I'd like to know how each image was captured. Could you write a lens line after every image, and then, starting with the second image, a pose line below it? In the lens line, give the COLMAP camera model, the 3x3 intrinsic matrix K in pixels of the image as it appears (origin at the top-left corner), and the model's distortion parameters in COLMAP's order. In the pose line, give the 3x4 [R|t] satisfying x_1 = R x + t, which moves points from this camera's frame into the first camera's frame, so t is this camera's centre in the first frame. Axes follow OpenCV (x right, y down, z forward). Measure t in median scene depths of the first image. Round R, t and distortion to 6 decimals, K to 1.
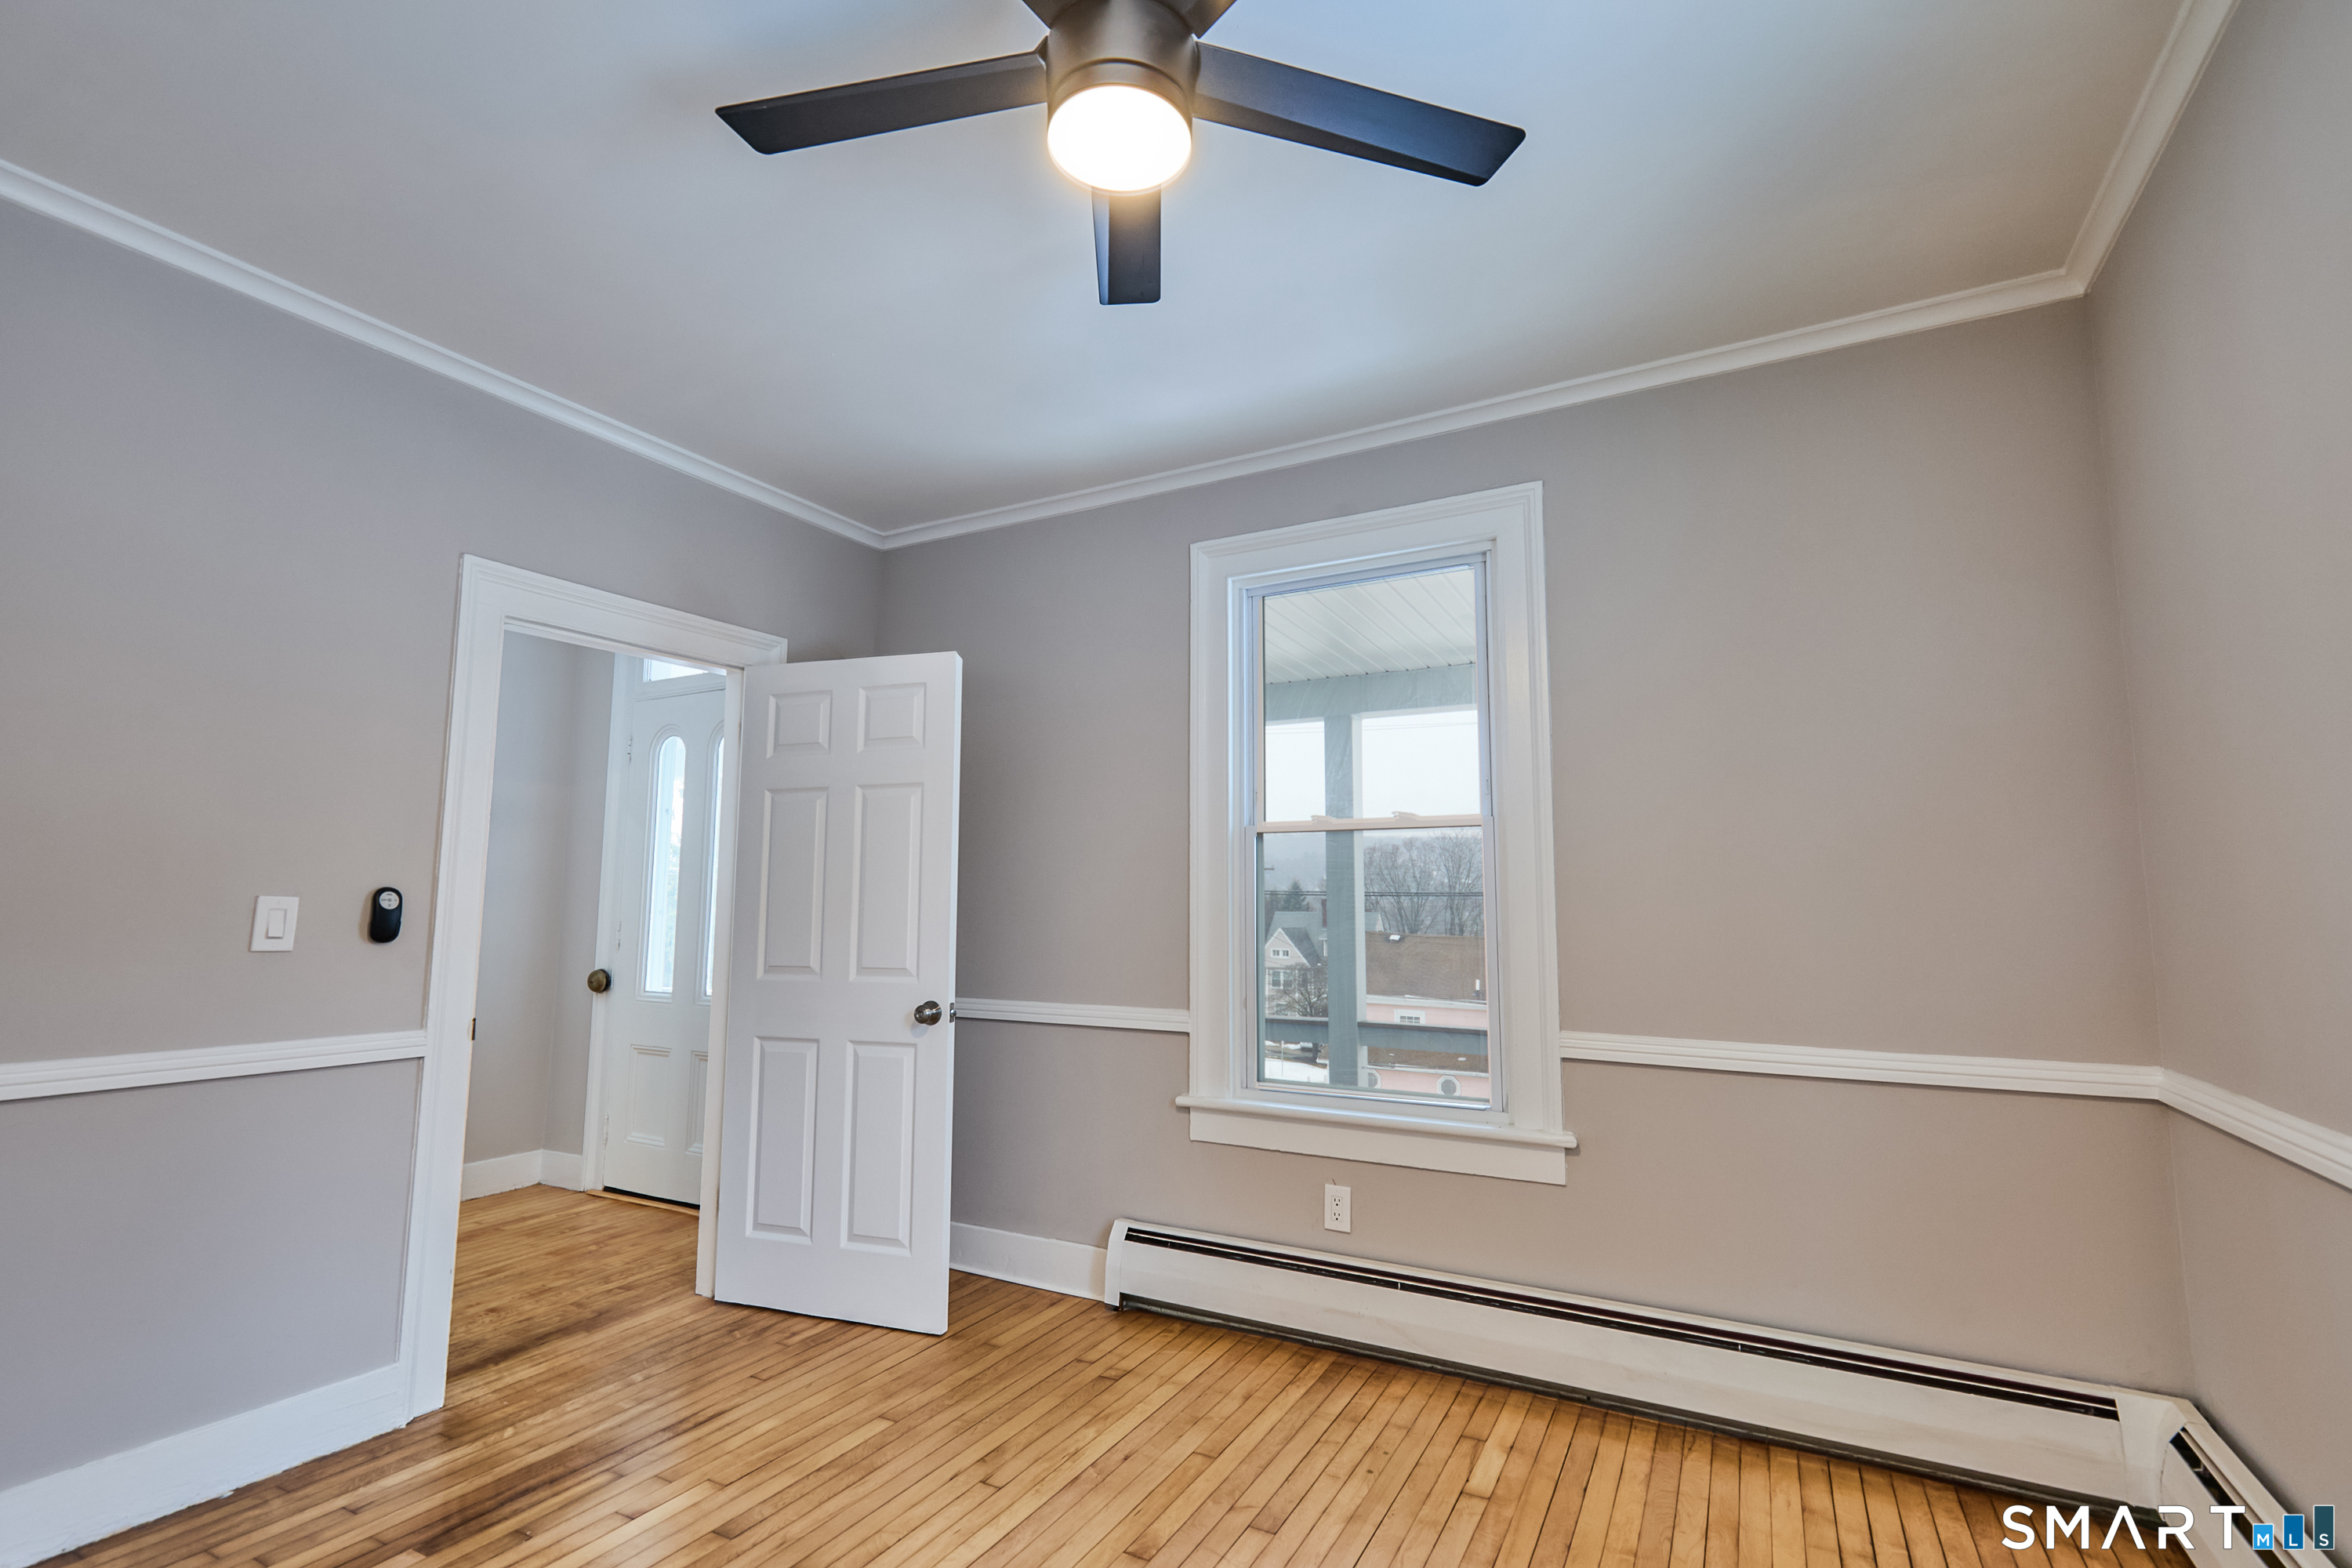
lens RADIAL K [[1080.8, 0, 1190.0], [0, 1080.8, 796.2], [0, 0, 1]] dist [0.001991, -0.000529]
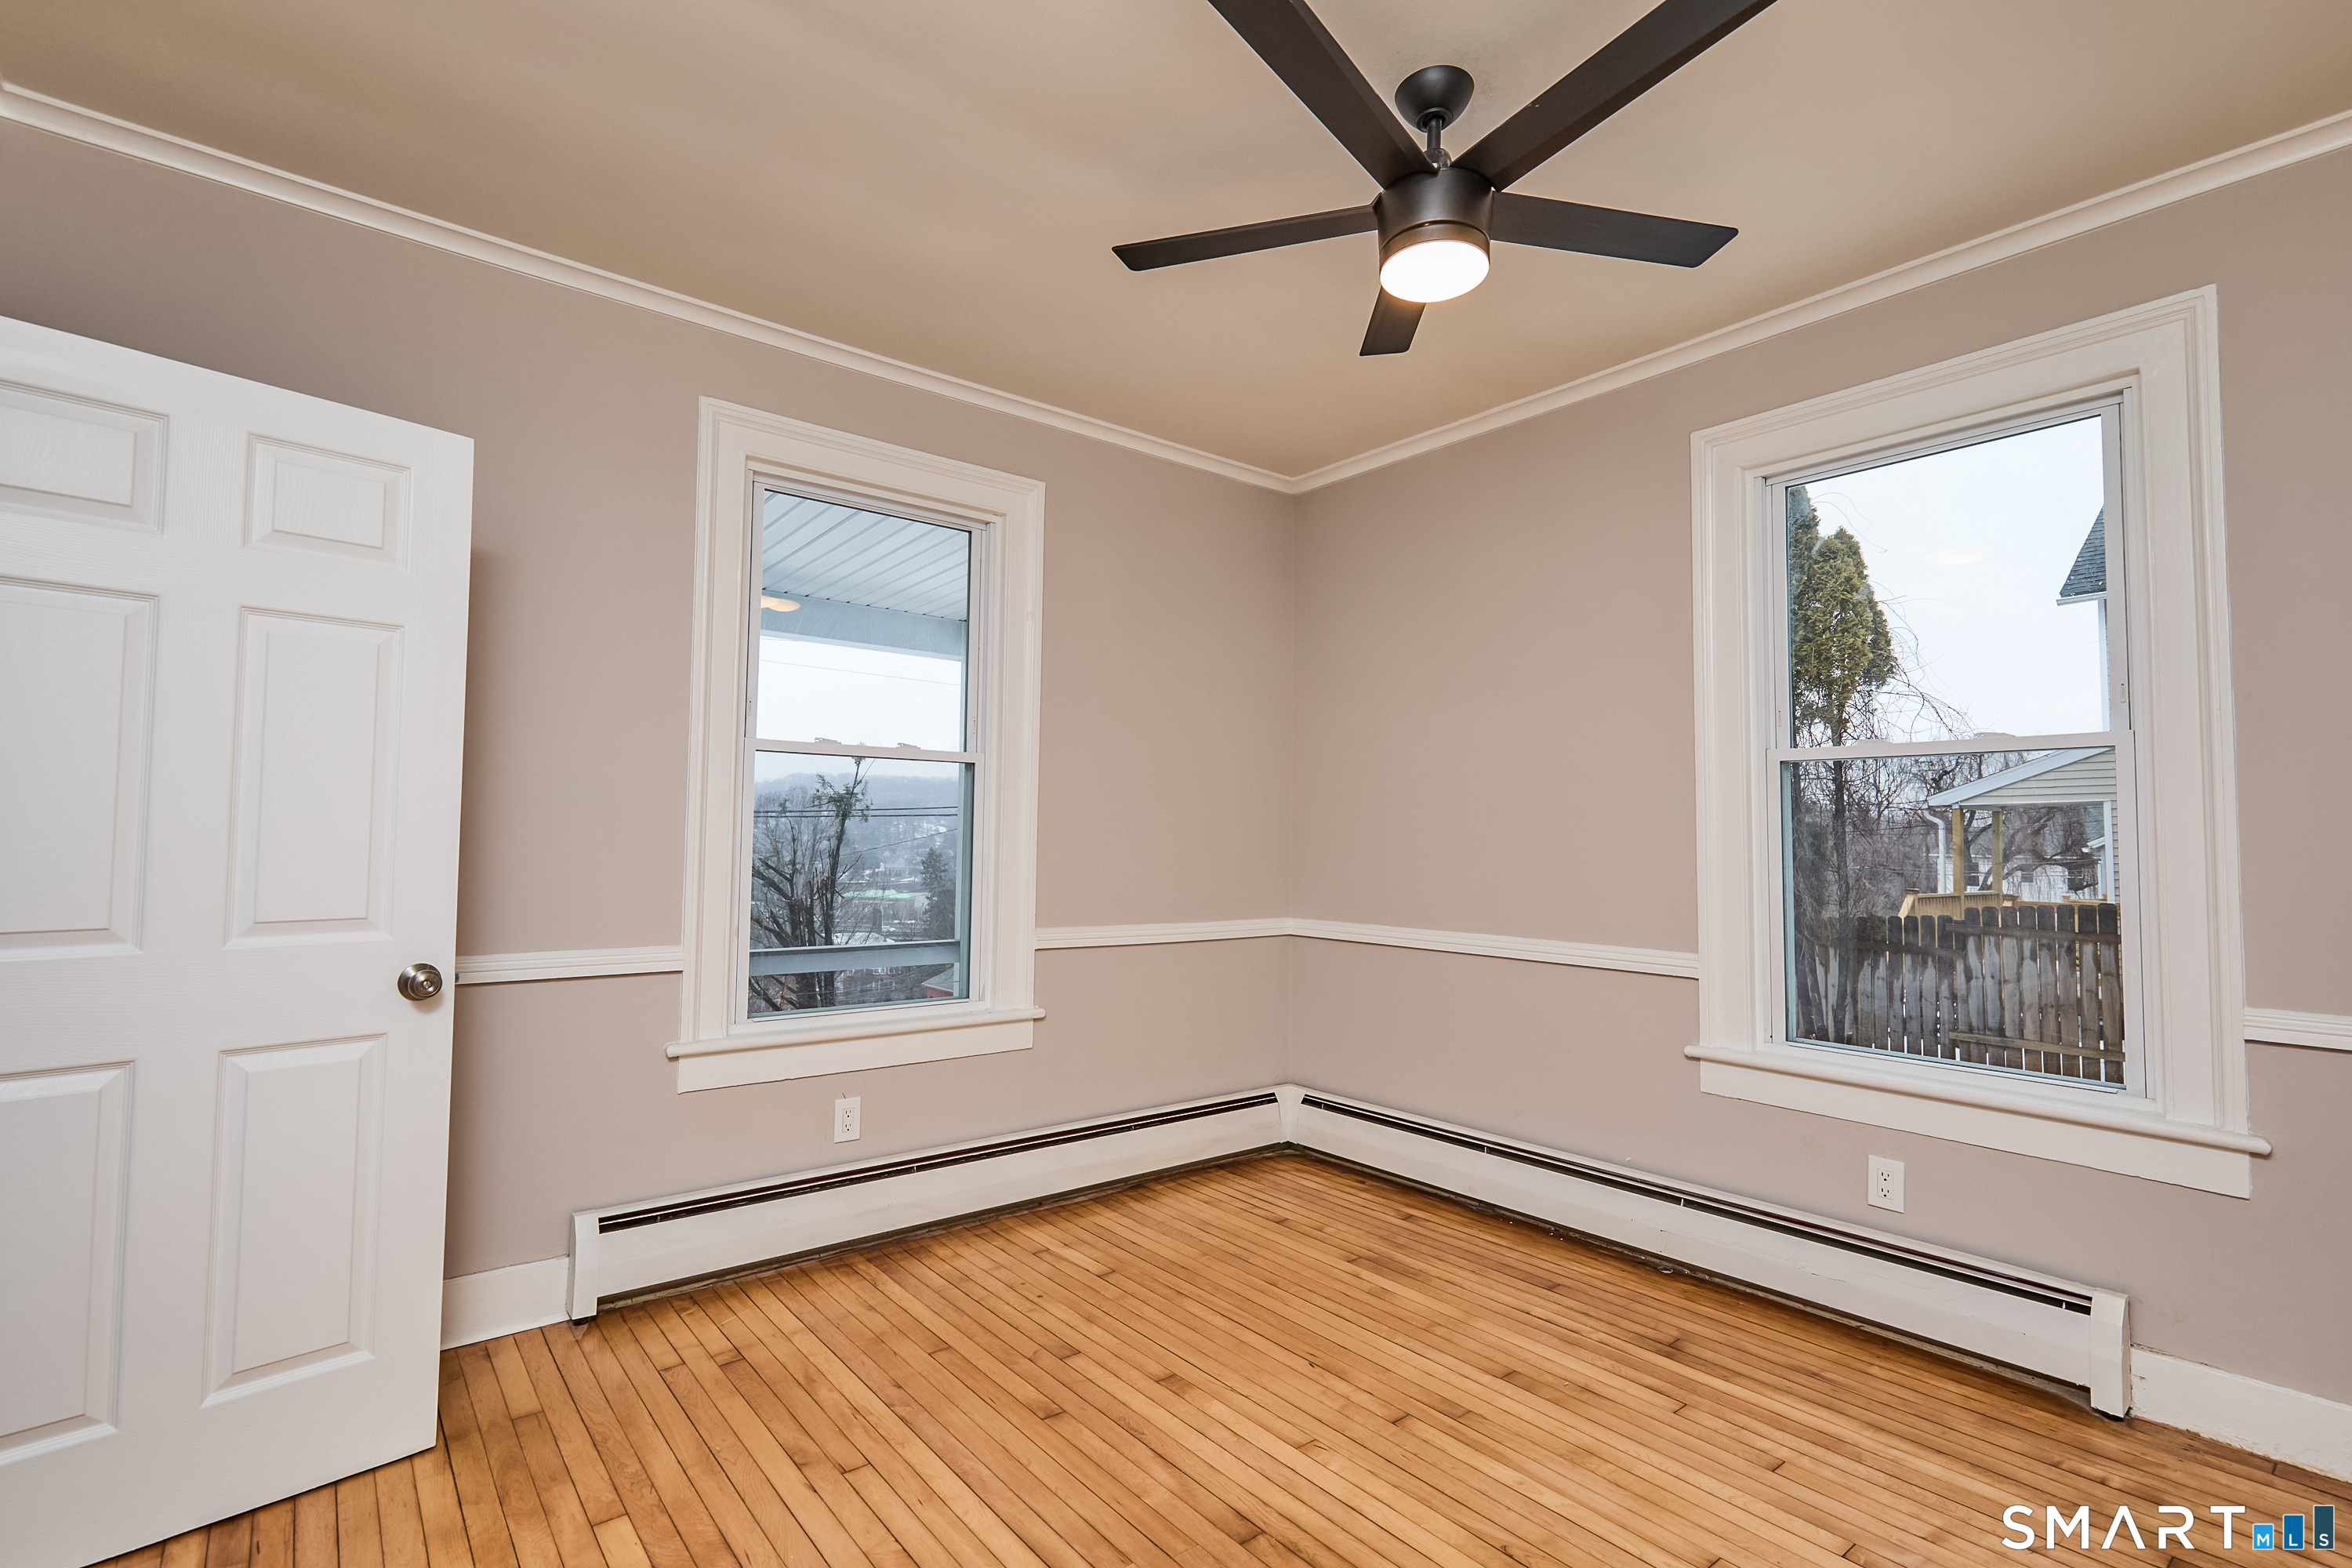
lens RADIAL K [[1080.8, 0, 1130.5], [0, 1080.8, 767.7], [0, 0, 1]] dist [0.001991, -0.000529]
pose [[0.394538, 0.061694, 0.916806, -0.803604], [-0.105185, 0.994217, -0.021638, 0.043539], [-0.912839, -0.087897, 0.398746, 0.406430]]
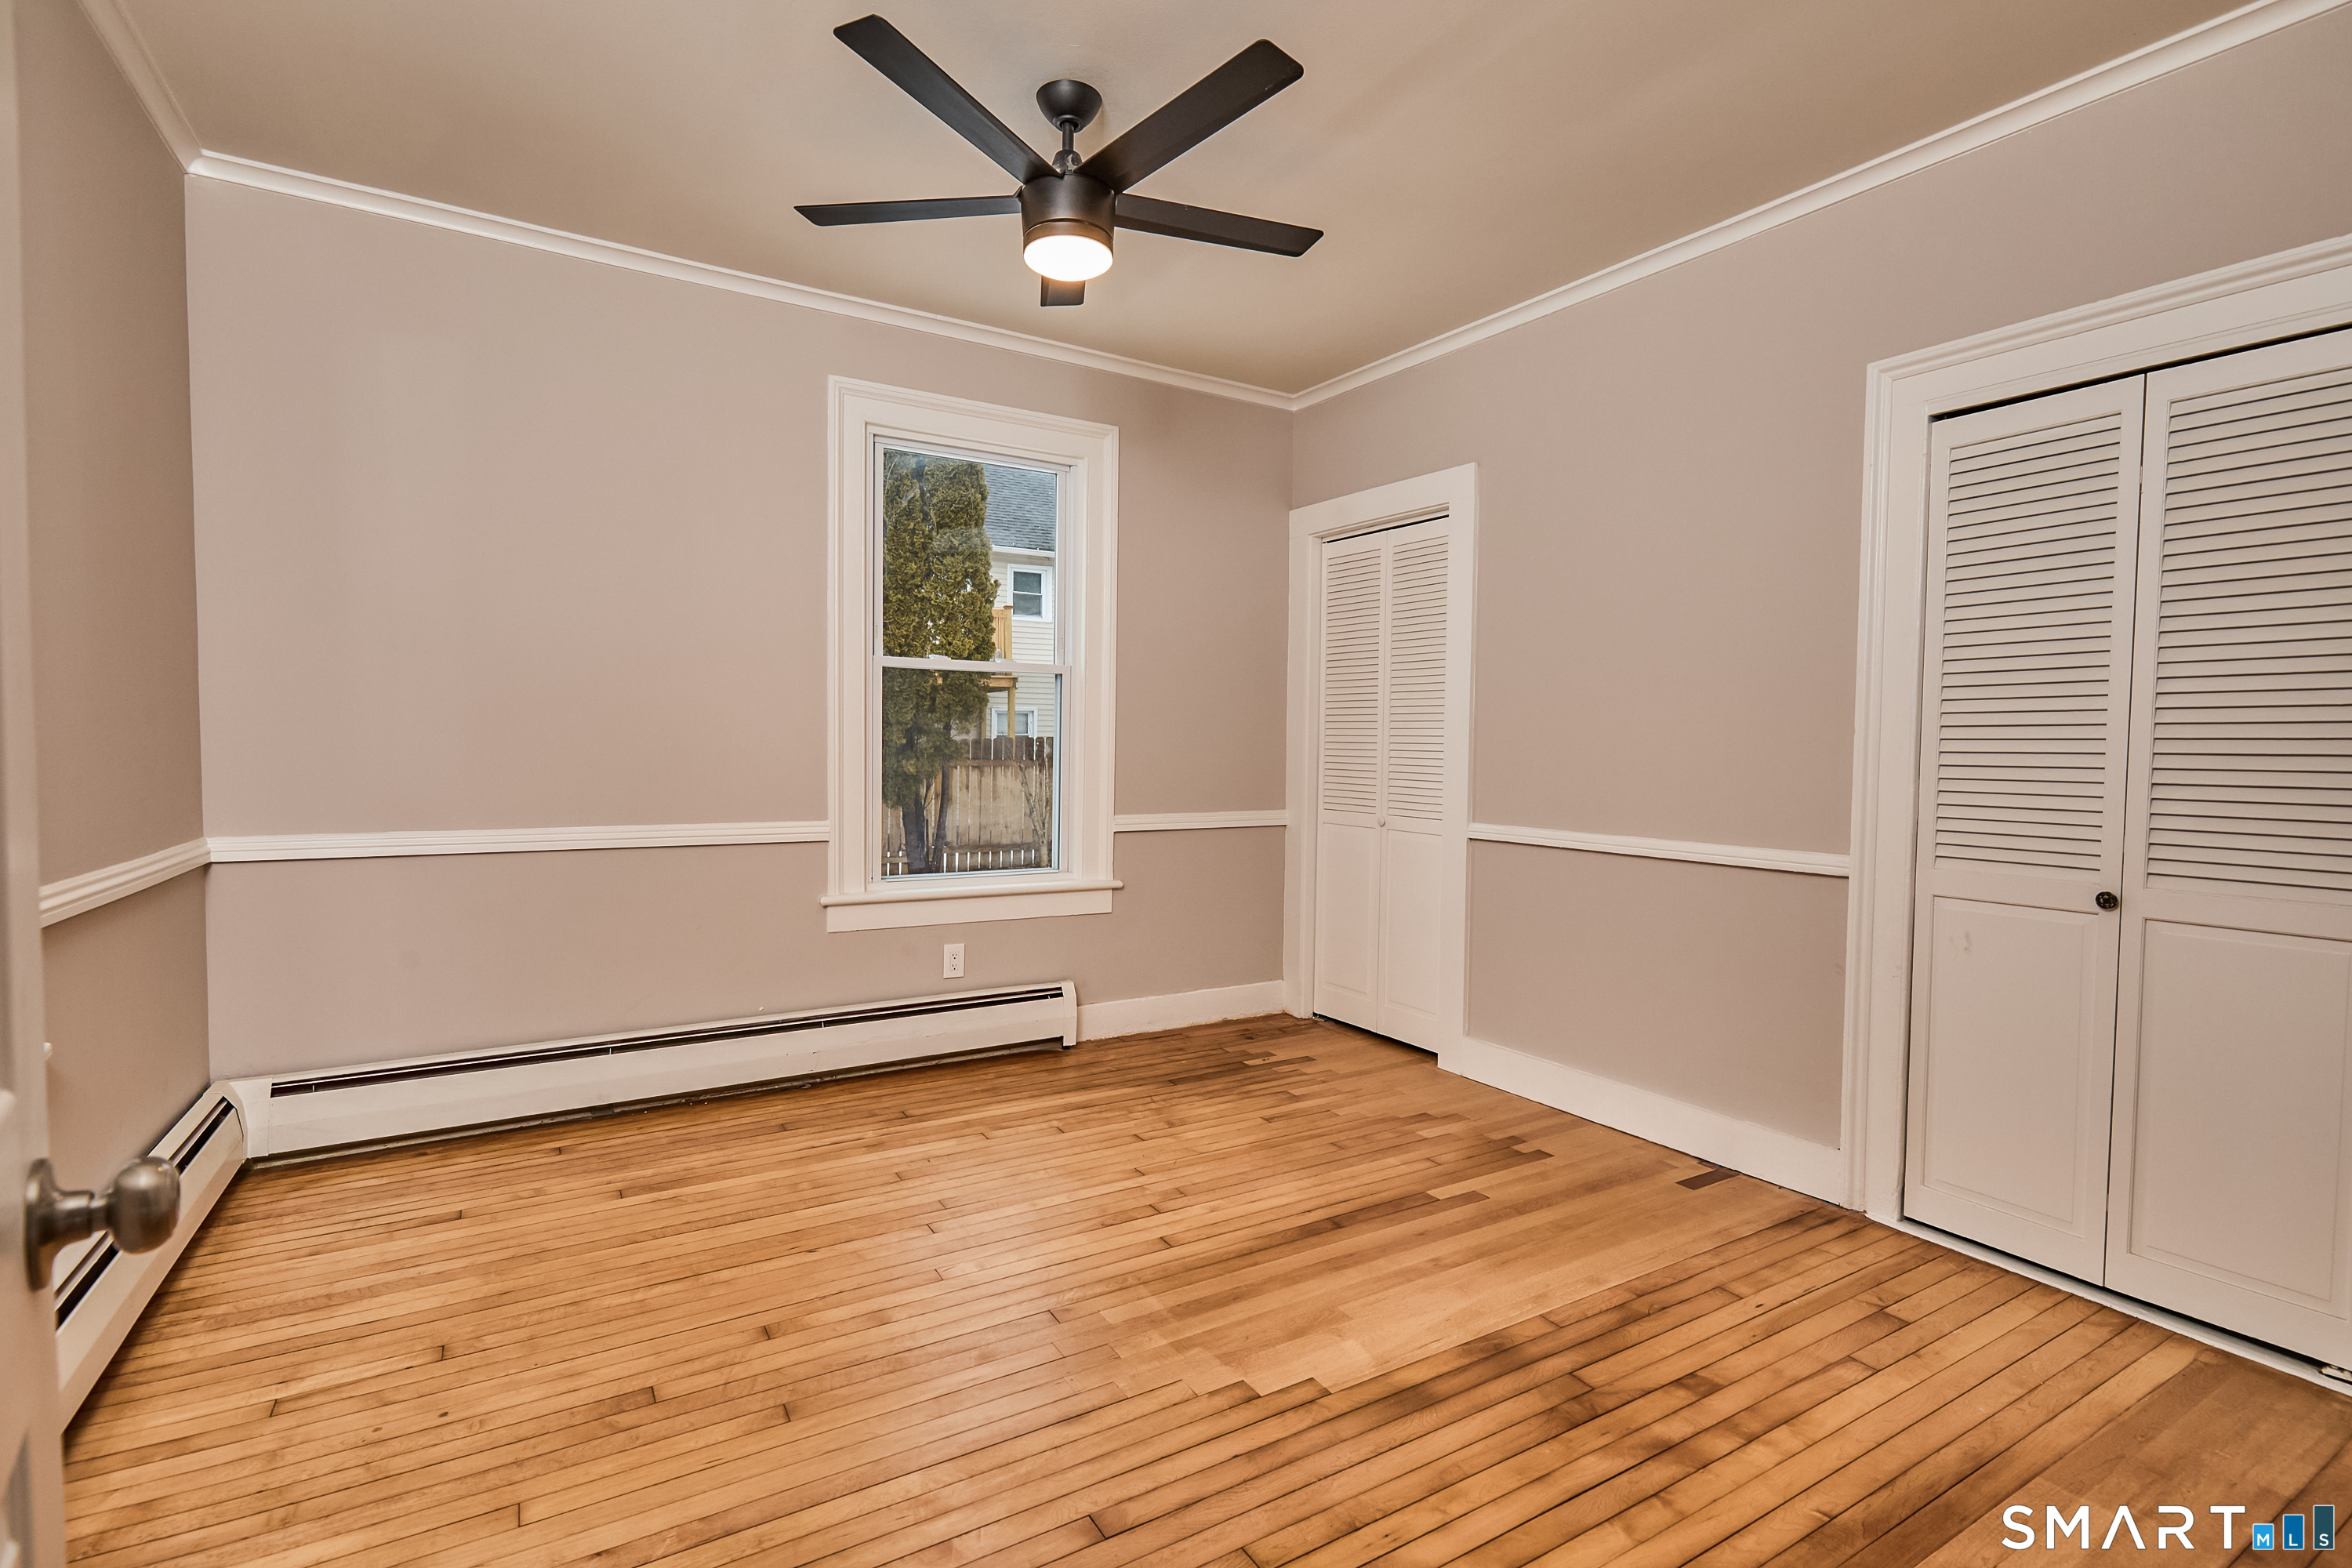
lens RADIAL K [[1080.8, 0, 1173.8], [0, 1080.8, 786.0], [0, 0, 1]] dist [0.001991, -0.000529]
pose [[-0.873399, -0.024201, 0.486404, -0.567782], [-0.061766, 0.996204, -0.061343, 0.159789], [-0.483073, -0.083620, -0.871578, 1.250385]]
